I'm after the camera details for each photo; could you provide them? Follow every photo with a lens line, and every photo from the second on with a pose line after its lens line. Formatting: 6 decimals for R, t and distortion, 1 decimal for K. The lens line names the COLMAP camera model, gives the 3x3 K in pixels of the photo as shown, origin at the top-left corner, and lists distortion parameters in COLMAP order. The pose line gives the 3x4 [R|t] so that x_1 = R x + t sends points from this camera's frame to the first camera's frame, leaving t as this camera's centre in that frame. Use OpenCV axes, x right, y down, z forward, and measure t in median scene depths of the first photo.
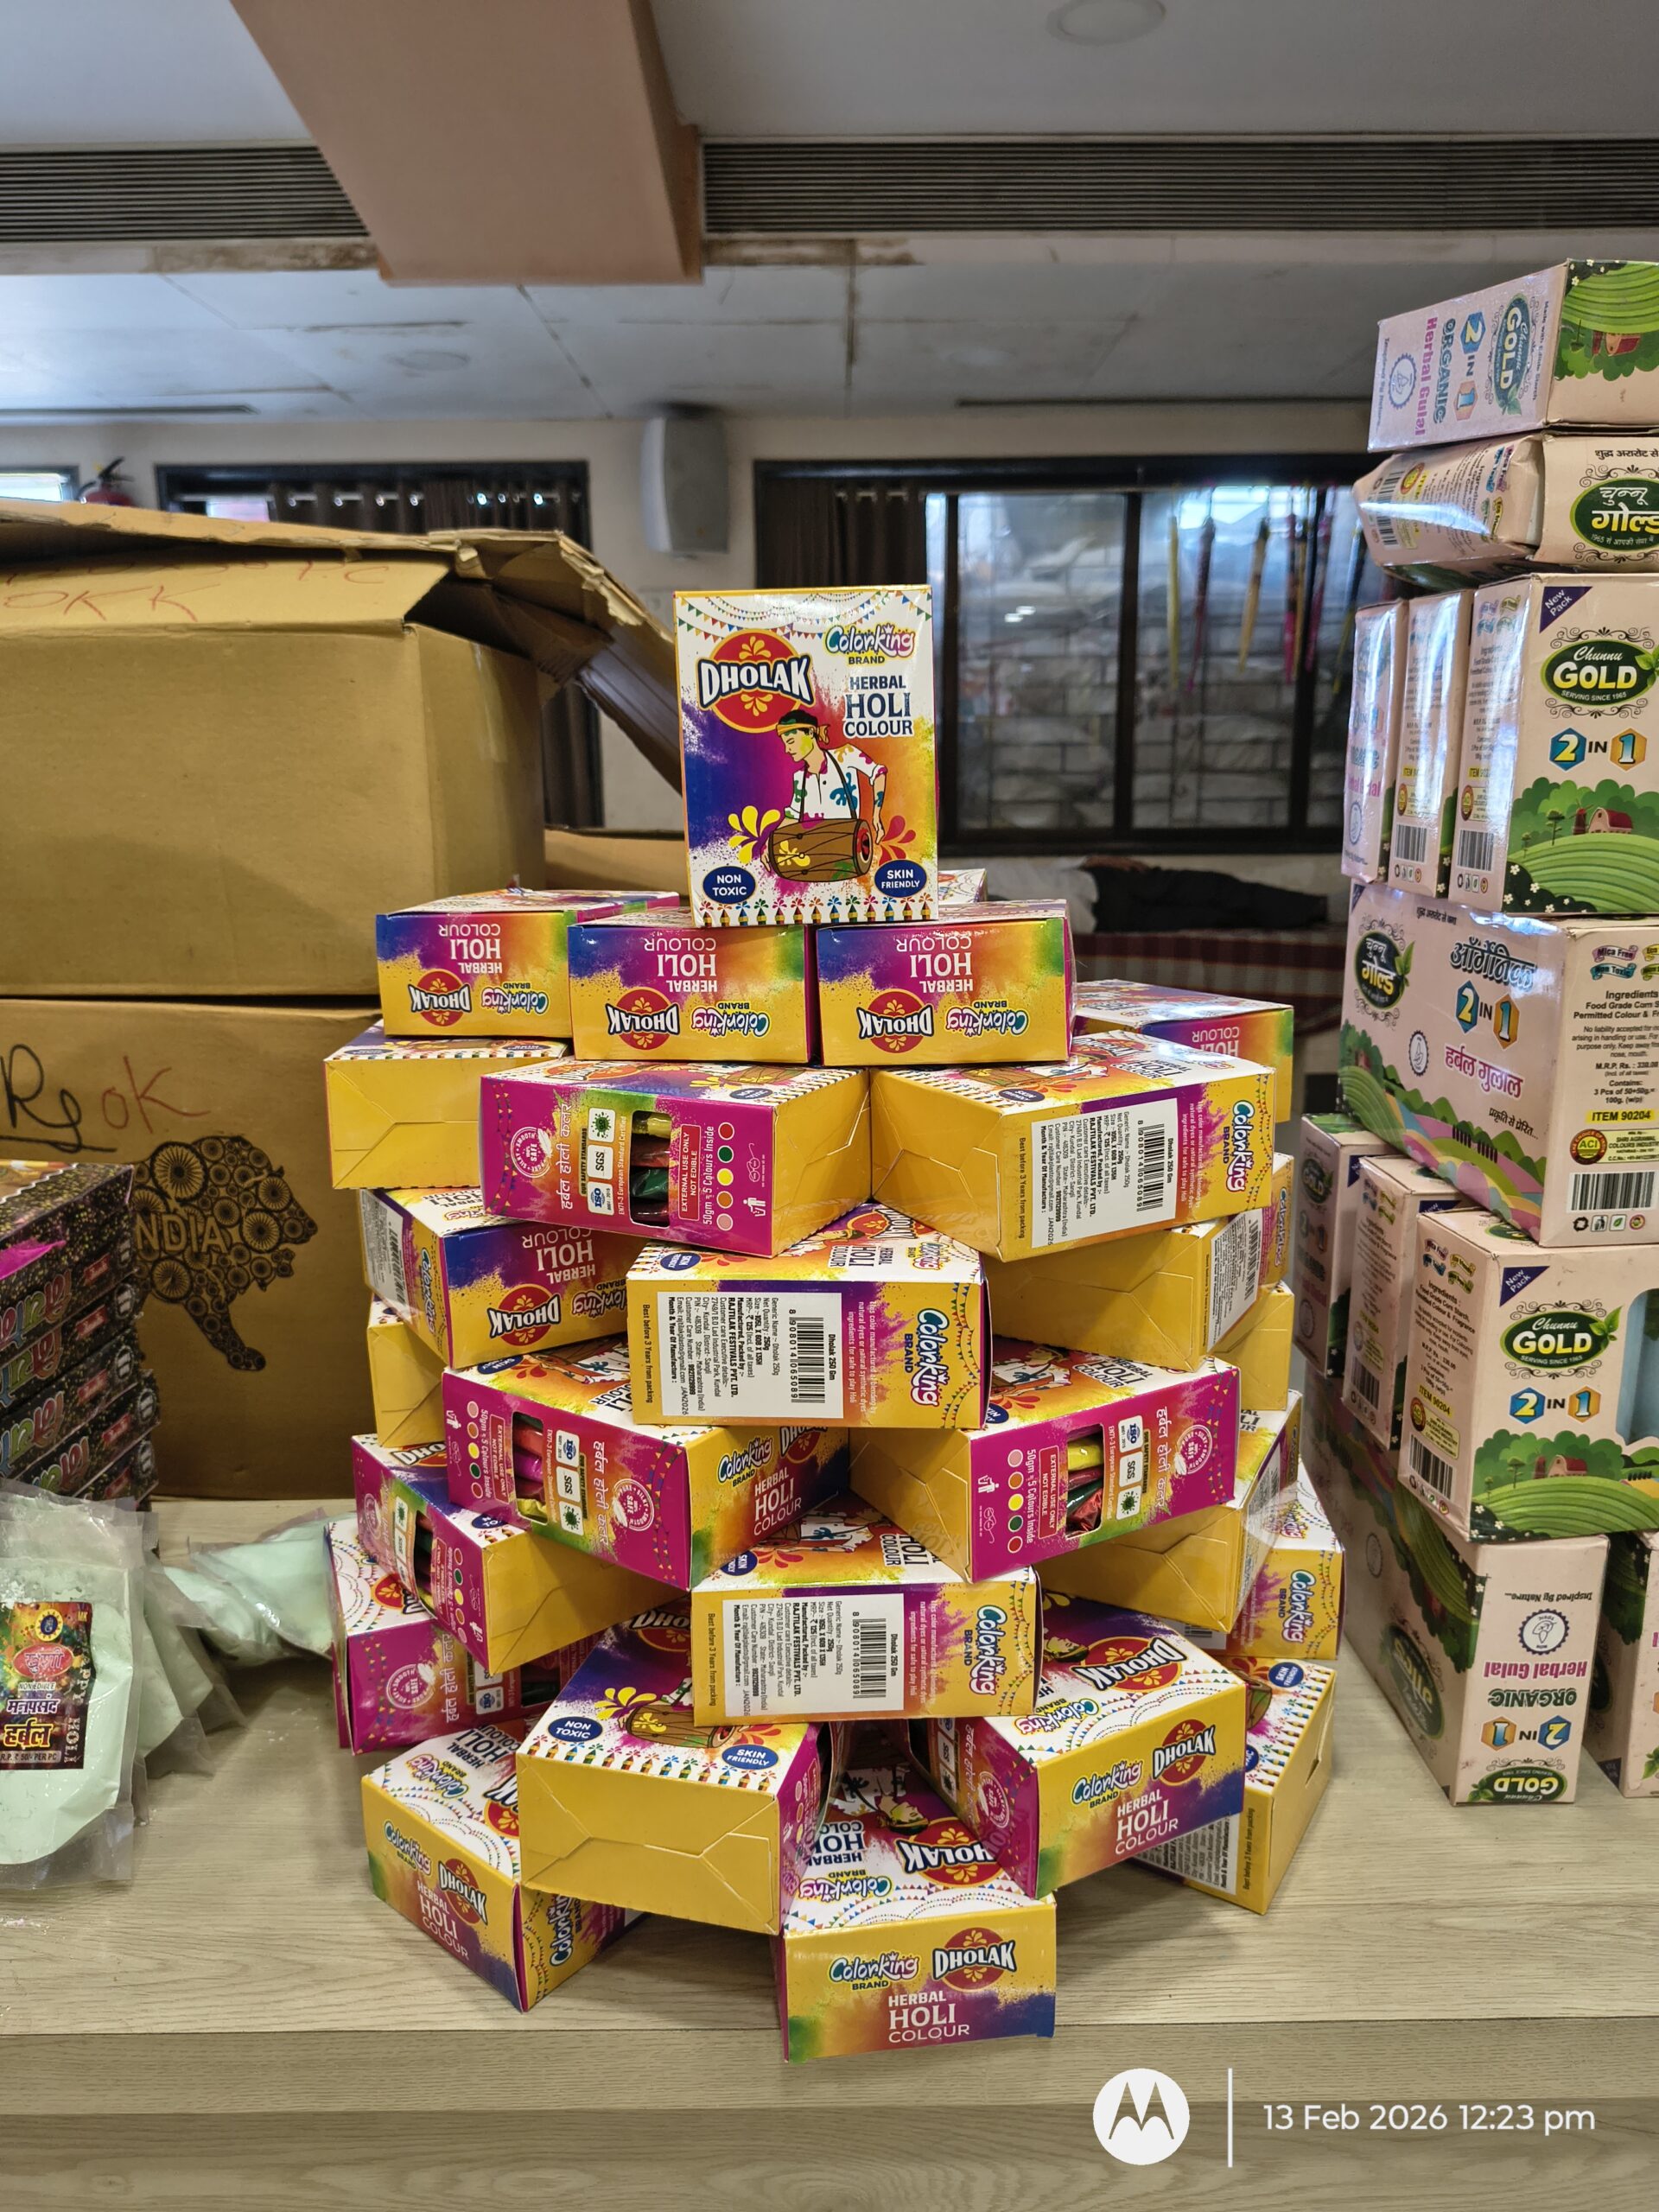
lens RADIAL K [[1680.7, 0, 881.3], [0, 1680.7, 1103.6], [0, 0, 1]] dist [0.039878, -0.070486]
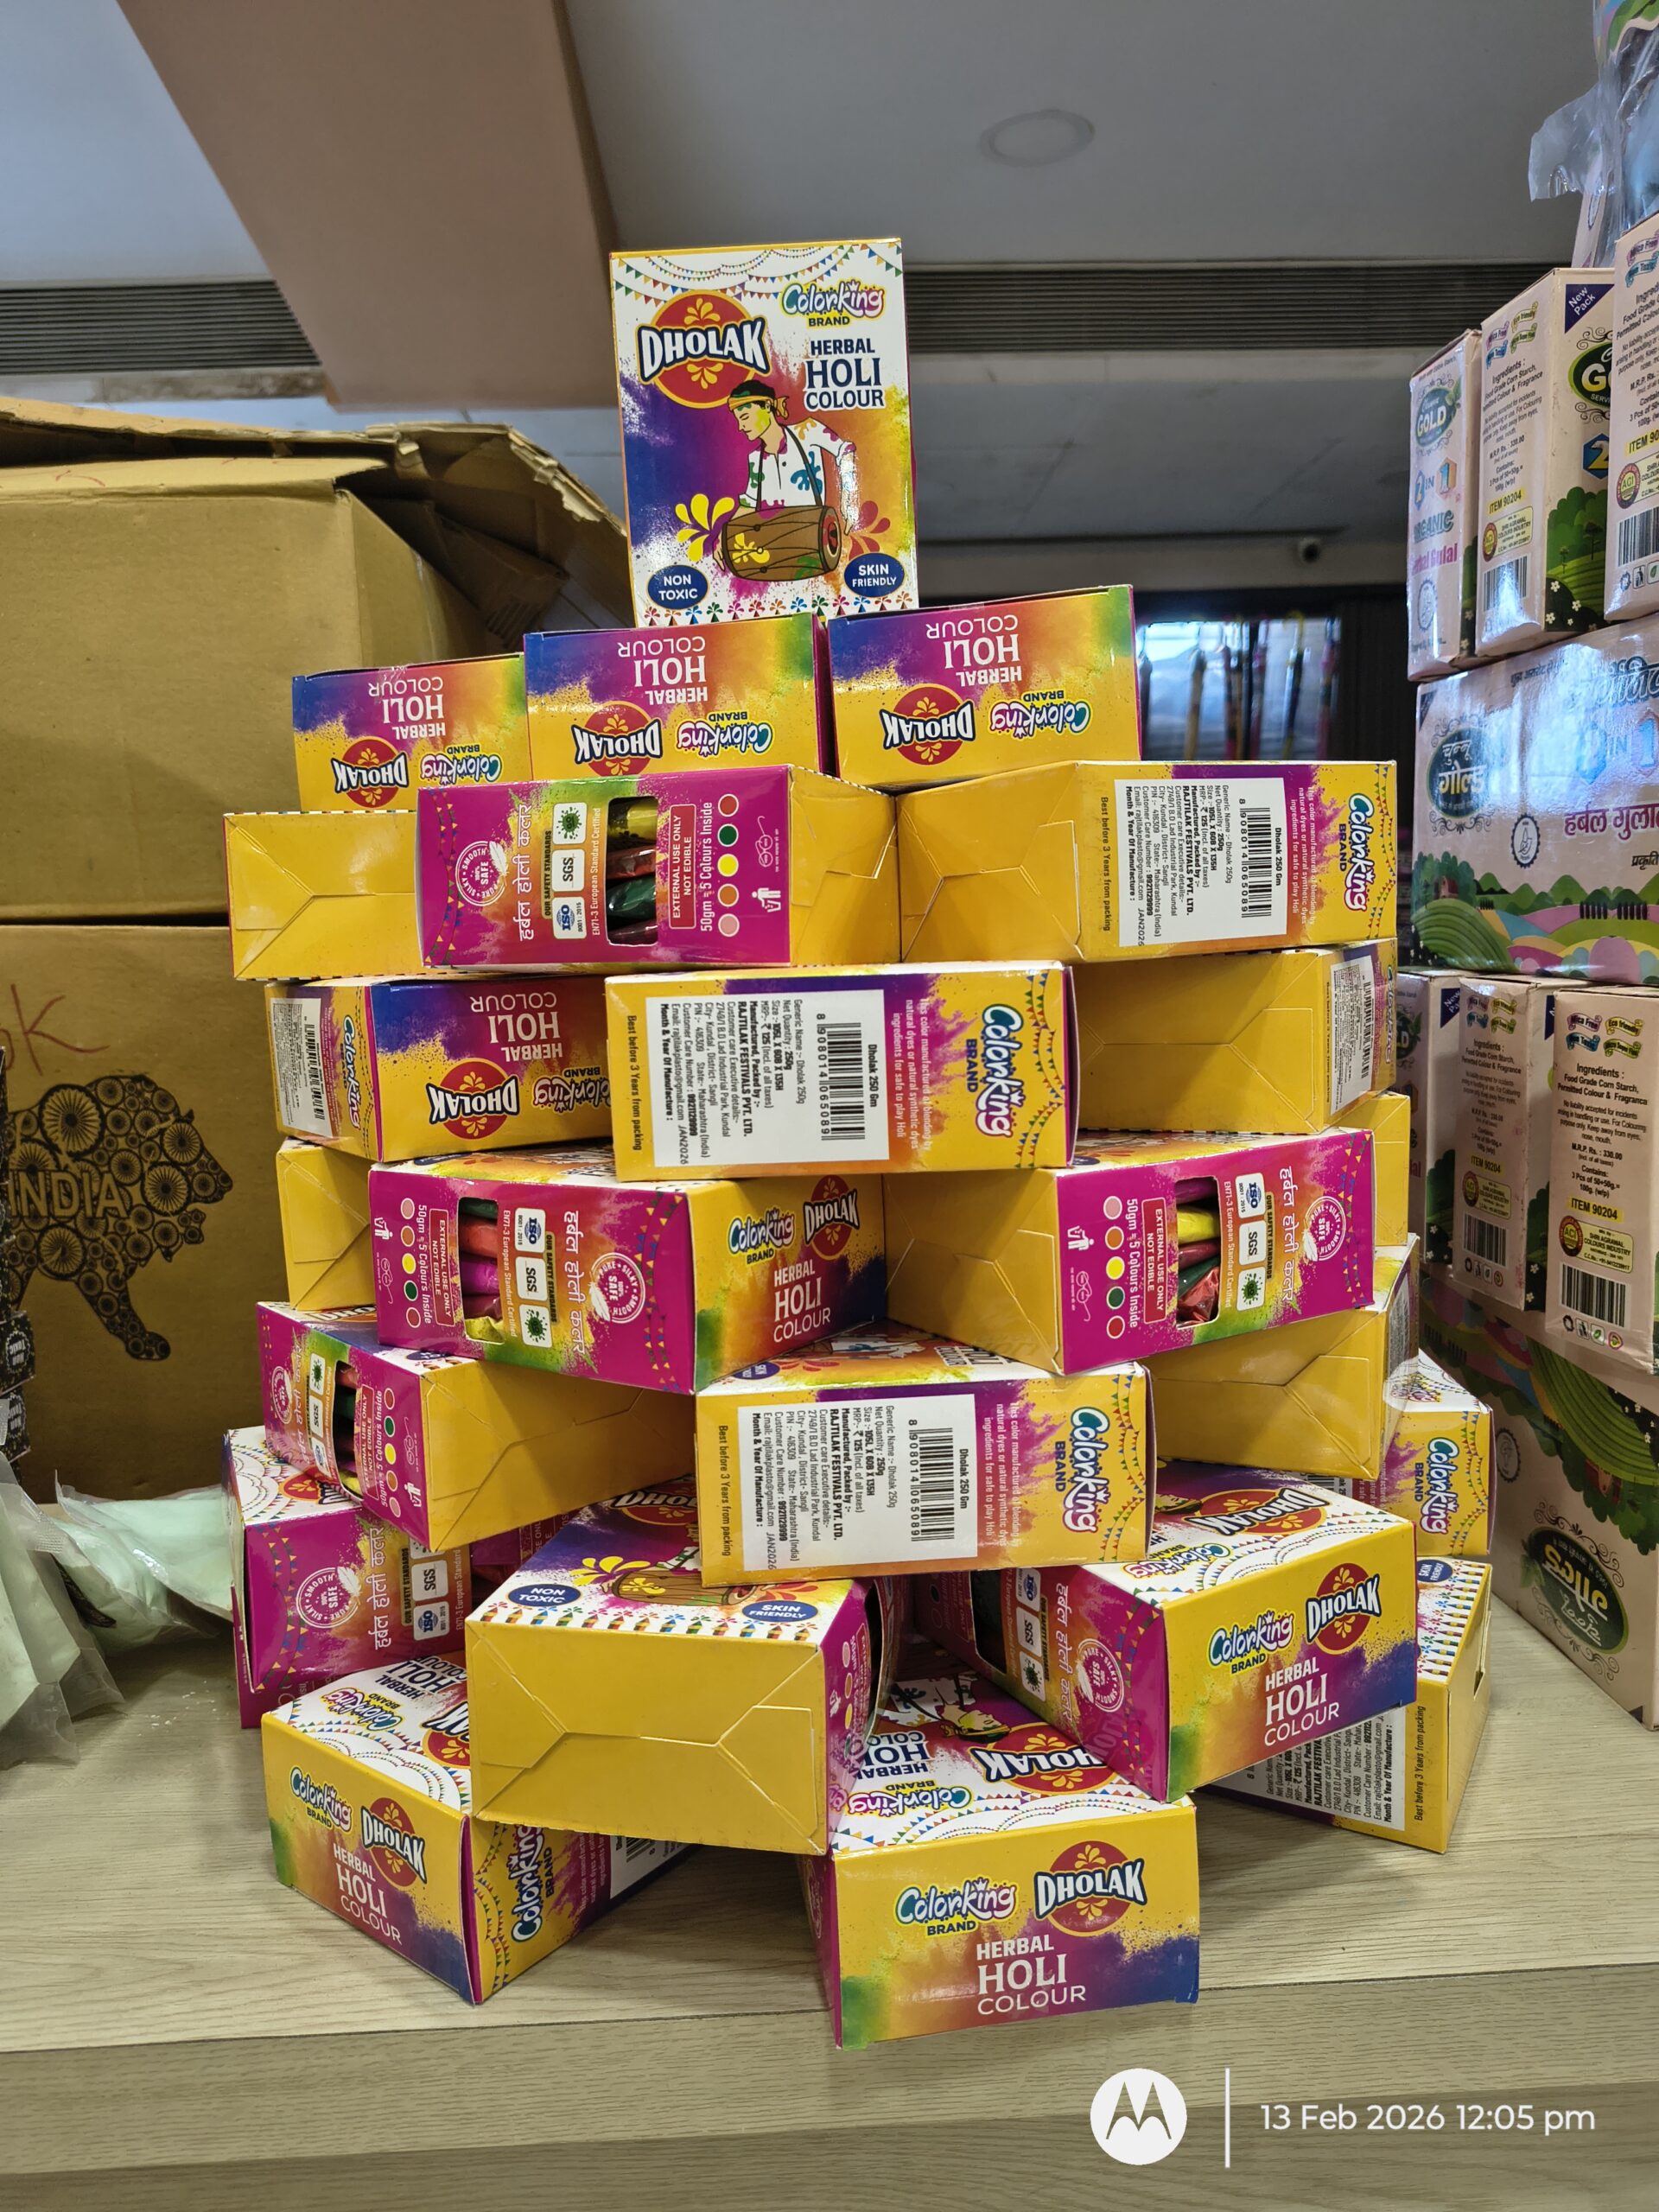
lens RADIAL K [[1565.3, 0, 847.6], [0, 1565.3, 1238.8], [0, 0, 1]] dist [0.017890, -0.028635]
pose [[0.999196, -0.028363, 0.028350, -0.060264], [0.031560, 0.992329, -0.119528, 0.294381], [-0.024742, 0.120326, 0.992426, 0.278781]]
